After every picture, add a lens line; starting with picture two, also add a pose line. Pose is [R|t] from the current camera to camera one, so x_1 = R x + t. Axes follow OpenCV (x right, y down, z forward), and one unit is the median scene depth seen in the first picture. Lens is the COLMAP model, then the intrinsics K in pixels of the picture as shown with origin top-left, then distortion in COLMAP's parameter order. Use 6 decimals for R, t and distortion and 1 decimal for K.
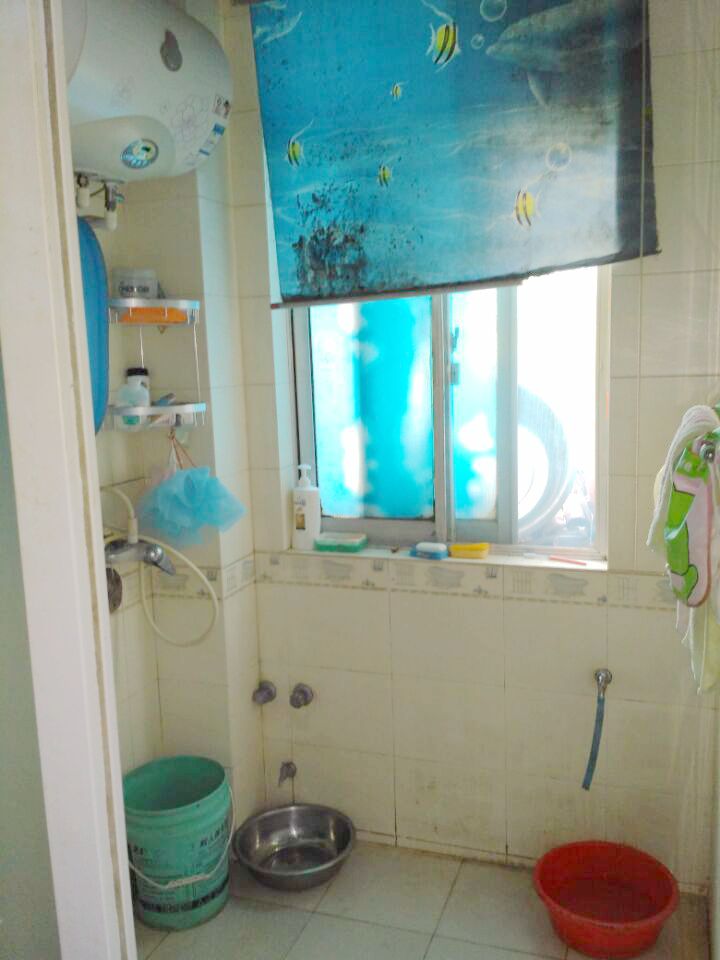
lens RADIAL K [[869.6, 0, 359.0], [0, 869.6, 493.4], [0, 0, 1]] dist [0.117468, -0.275003]
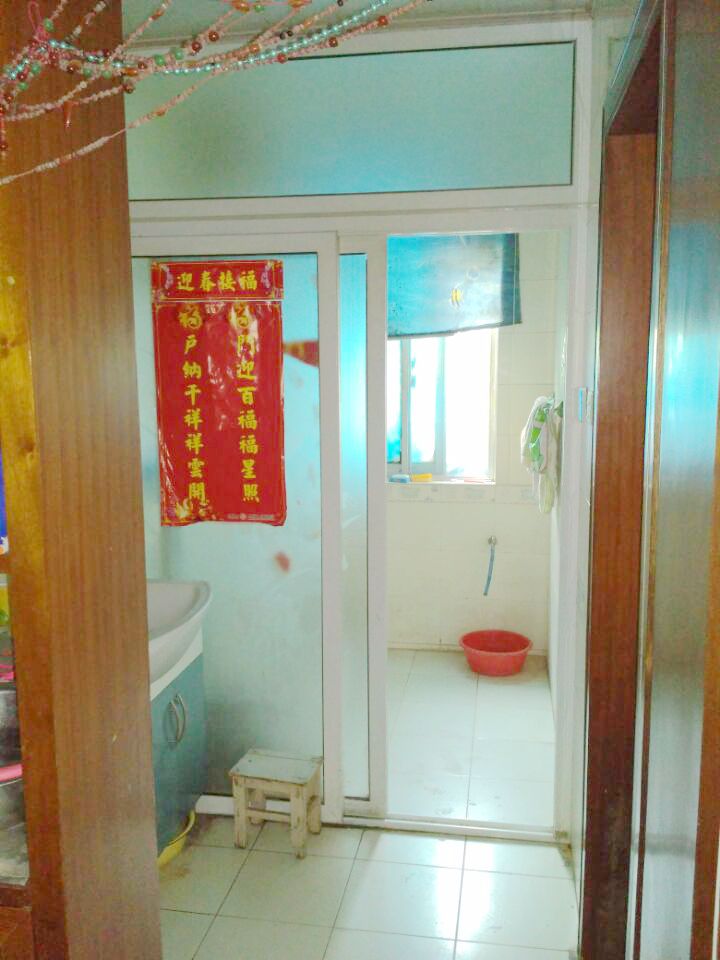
lens RADIAL K [[869.6, 0, 359.0], [0, 869.6, 493.4], [0, 0, 1]] dist [0.117468, -0.275003]
pose [[0.984632, 0.005281, 0.174563, -0.351008], [-0.001522, 0.999764, -0.021663, 0.150041], [-0.174636, 0.021065, 0.984408, -0.844368]]
